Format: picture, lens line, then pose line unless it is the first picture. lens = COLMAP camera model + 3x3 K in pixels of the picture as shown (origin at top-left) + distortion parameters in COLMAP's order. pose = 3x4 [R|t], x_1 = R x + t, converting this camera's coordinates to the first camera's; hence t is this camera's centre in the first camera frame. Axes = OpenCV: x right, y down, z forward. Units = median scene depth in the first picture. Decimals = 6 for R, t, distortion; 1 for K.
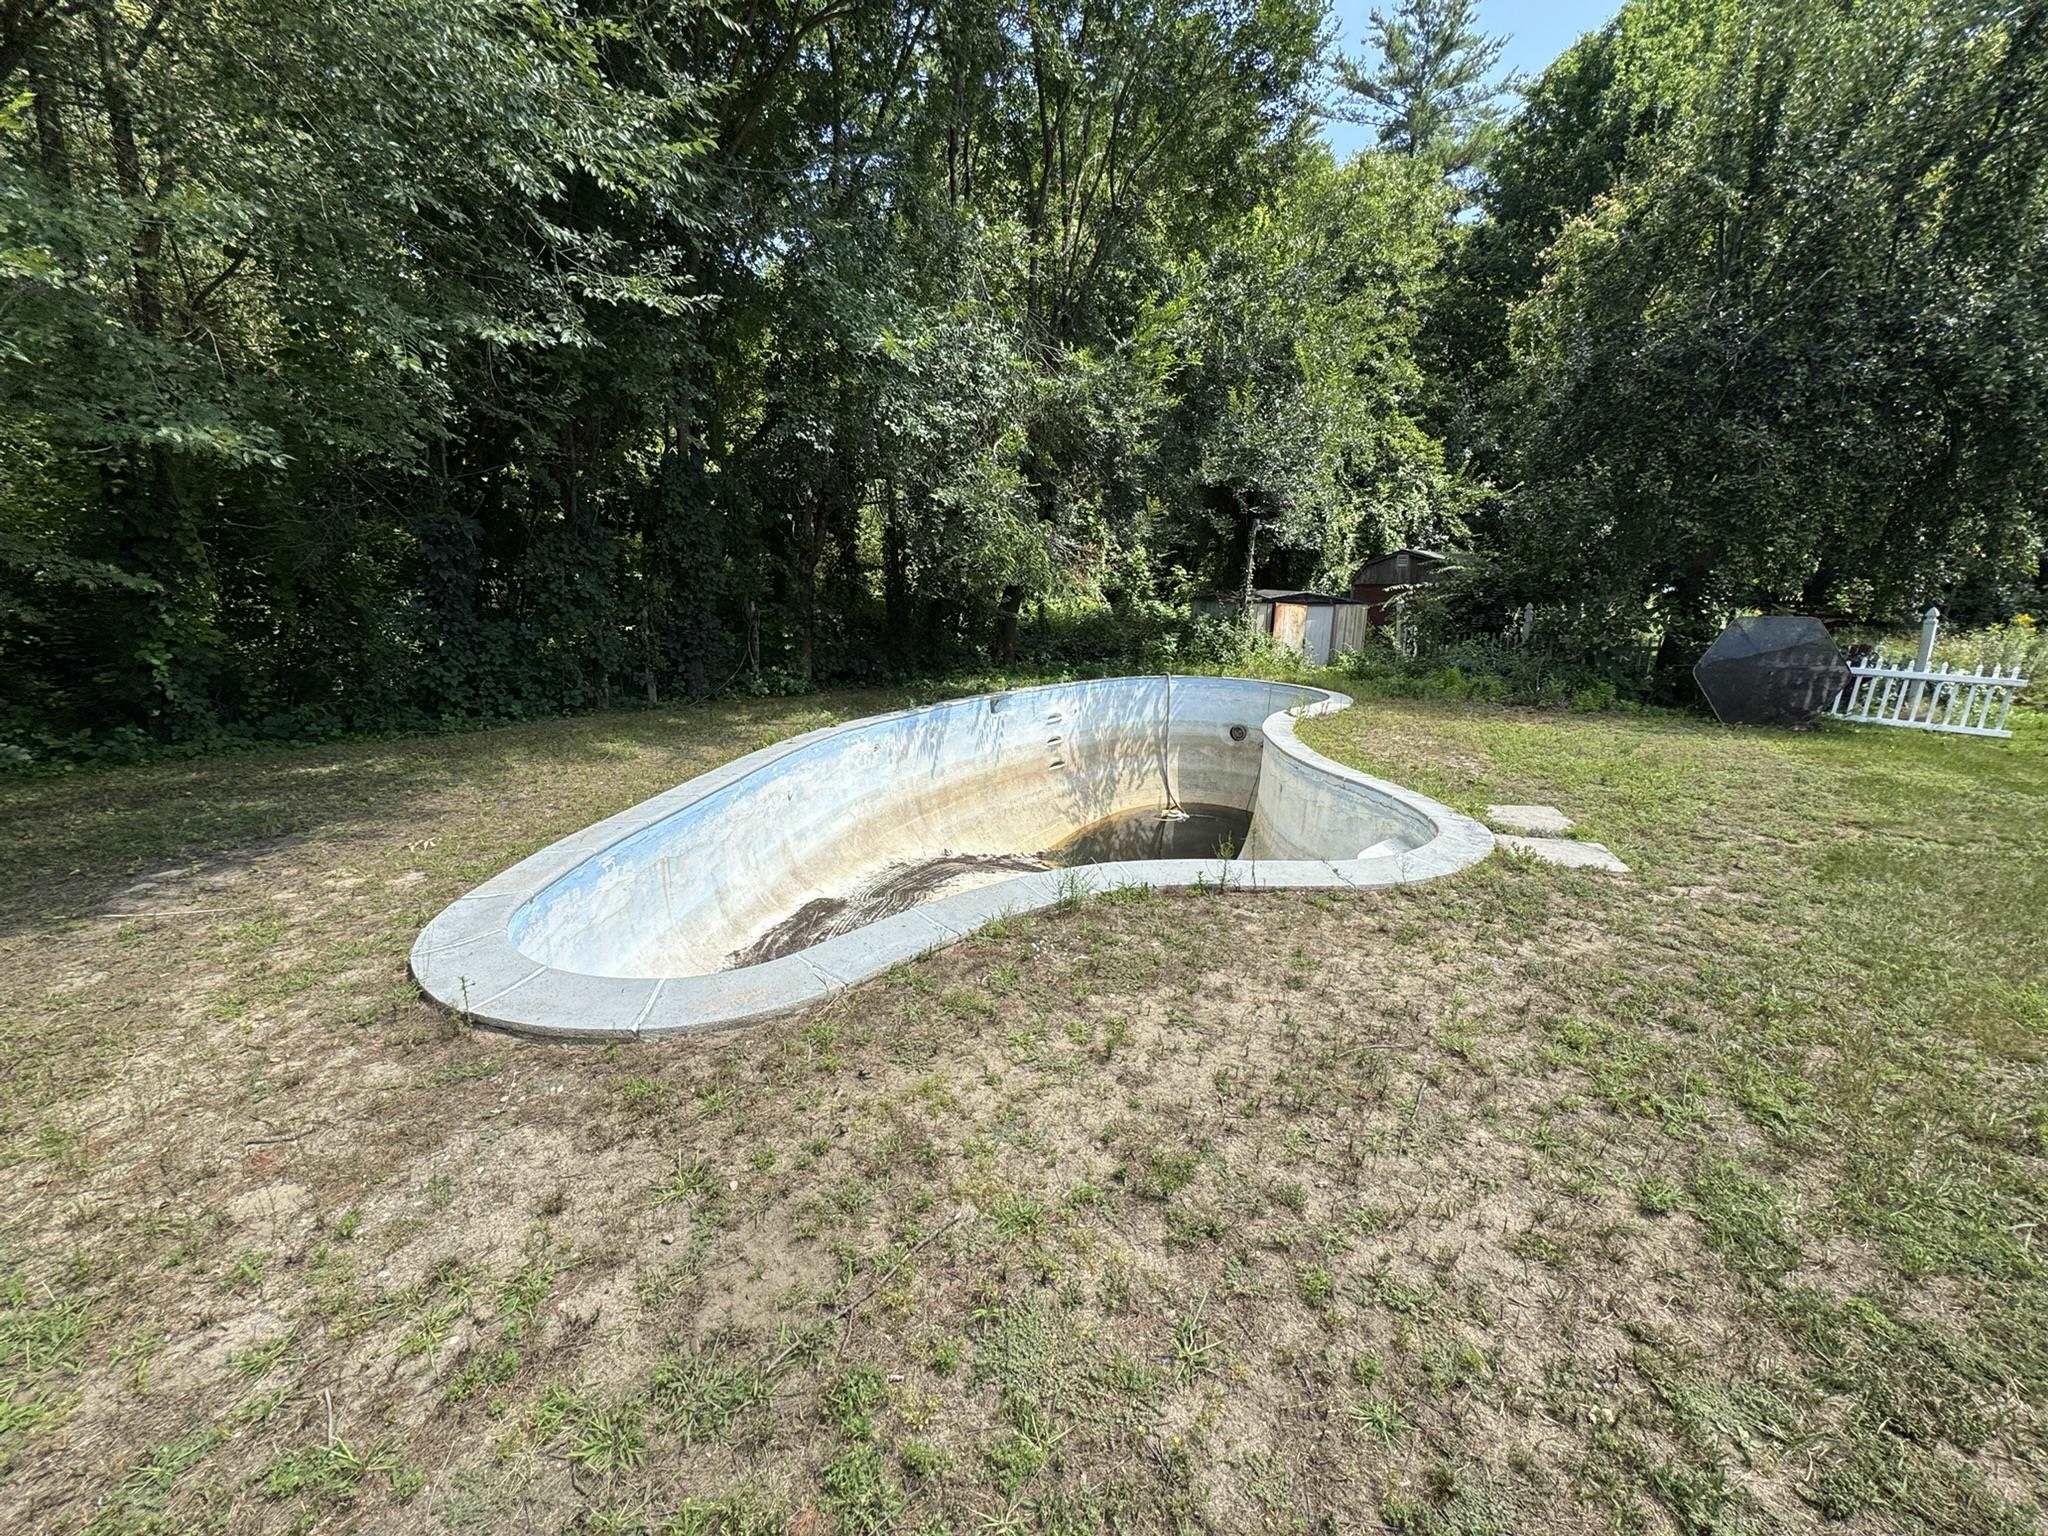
lens RADIAL K [[815.9, 0, 1026.7], [0, 815.9, 775.0], [0, 0, 1]] dist [-0.002571, 0.000366]
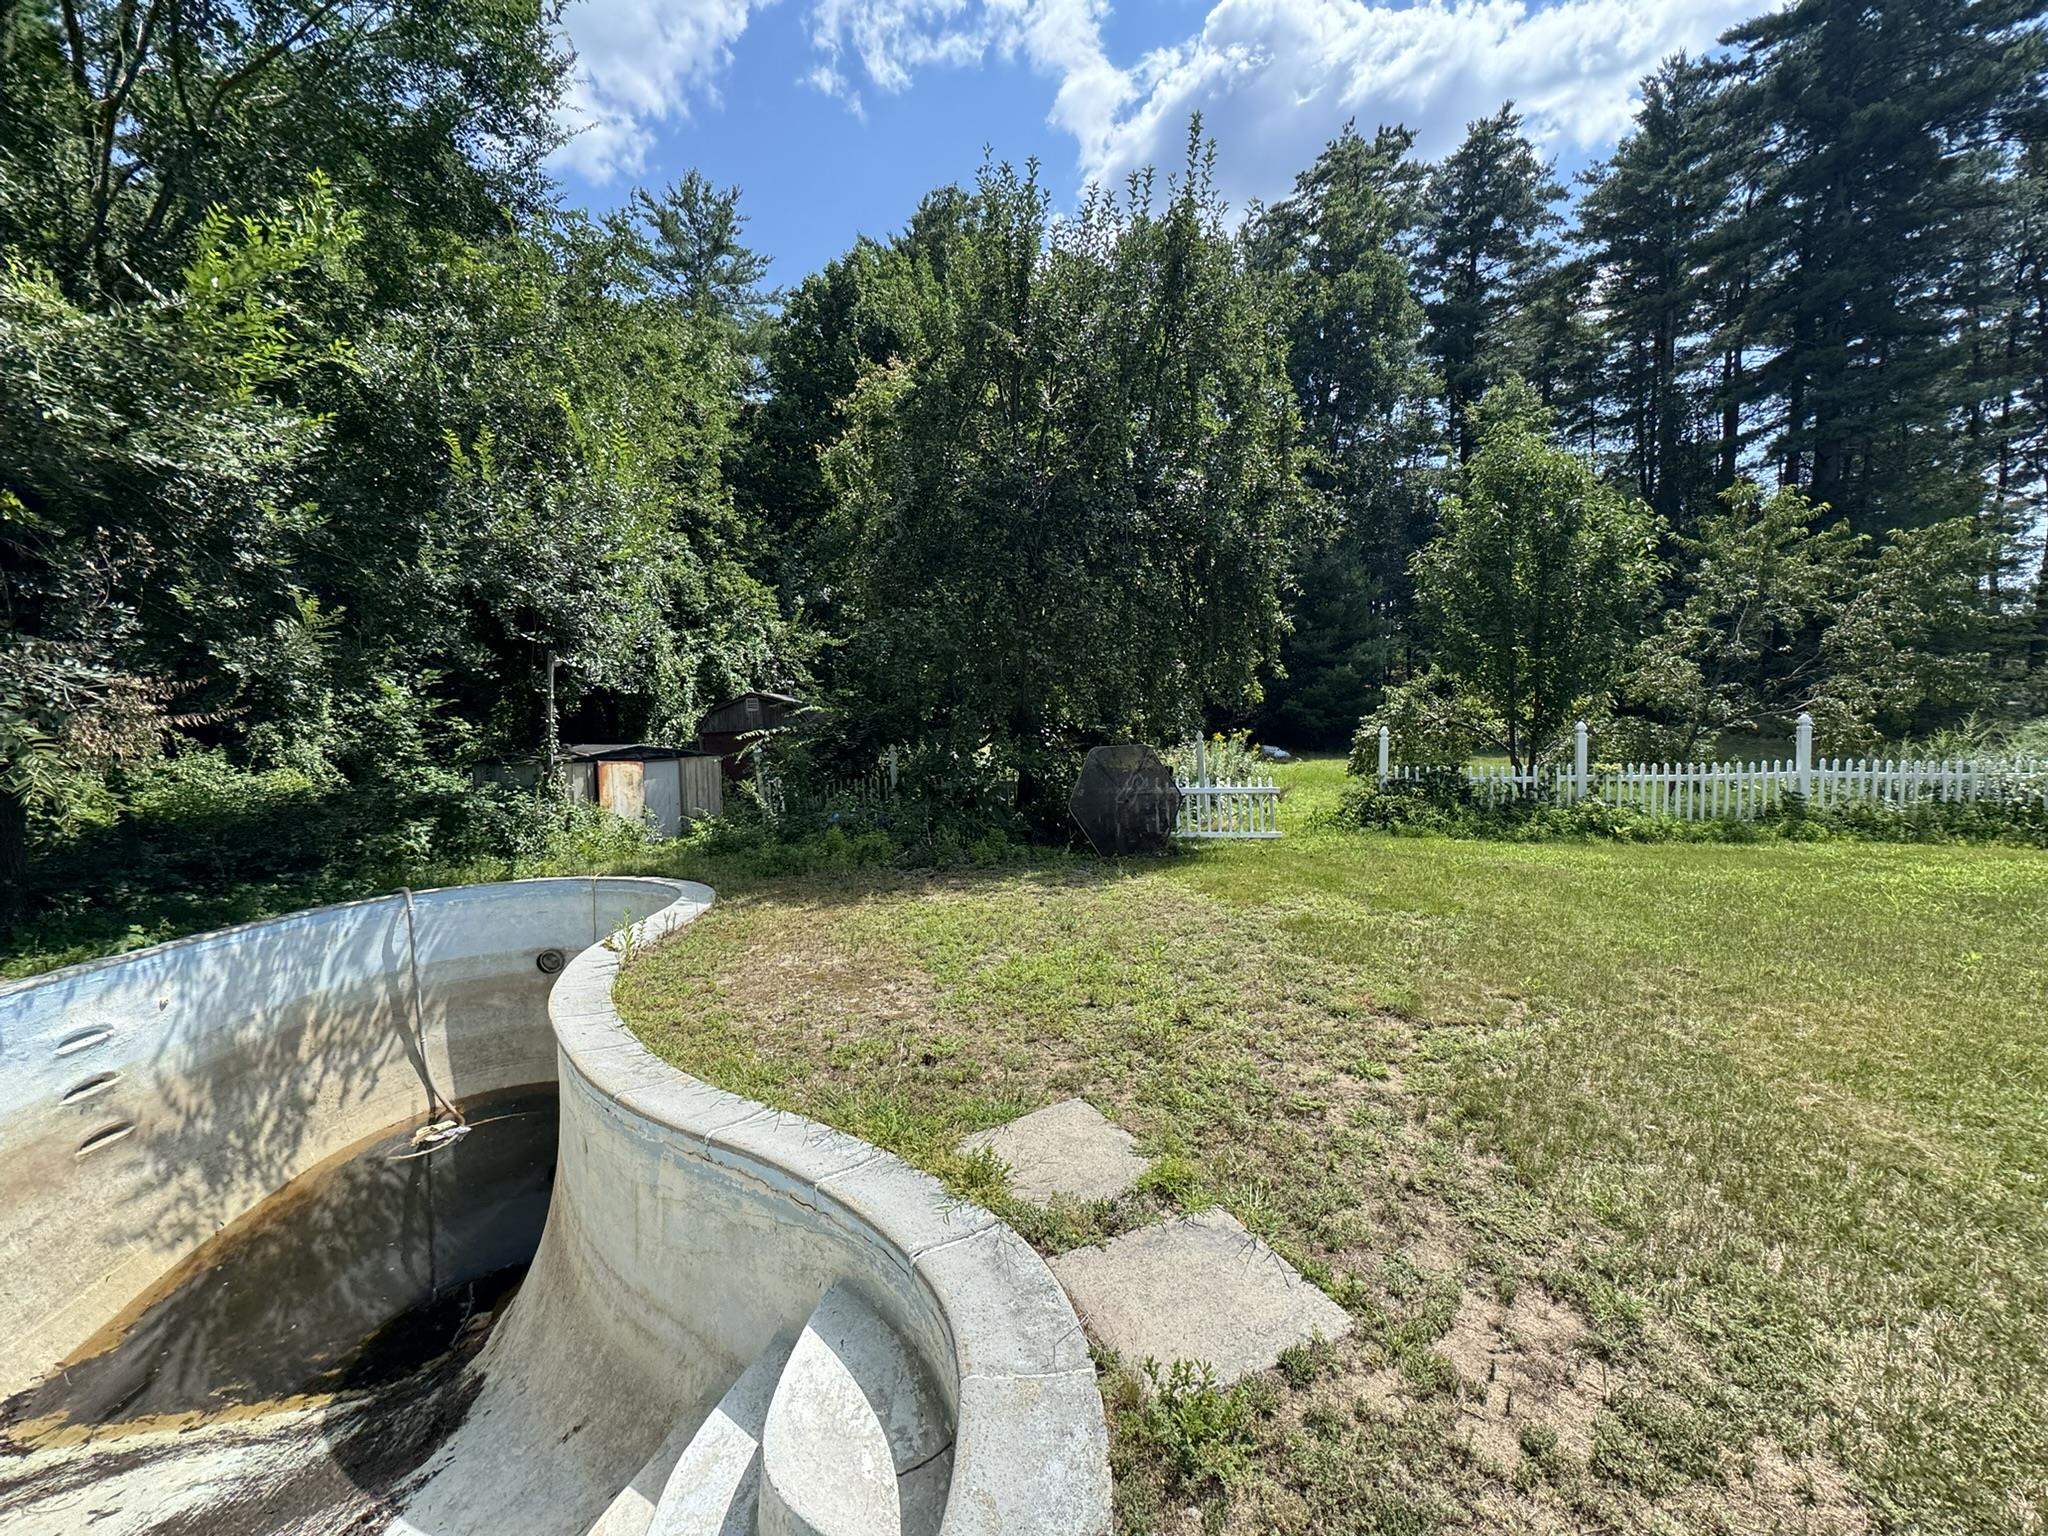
lens RADIAL K [[815.9, 0, 1028.0], [0, 815.9, 763.3], [0, 0, 1]] dist [-0.002571, 0.000366]
pose [[0.735179, -0.067486, 0.674505, 0.089743], [0.196095, 0.973662, -0.116317, -0.044431], [-0.648890, 0.217781, 0.729049, 0.196686]]
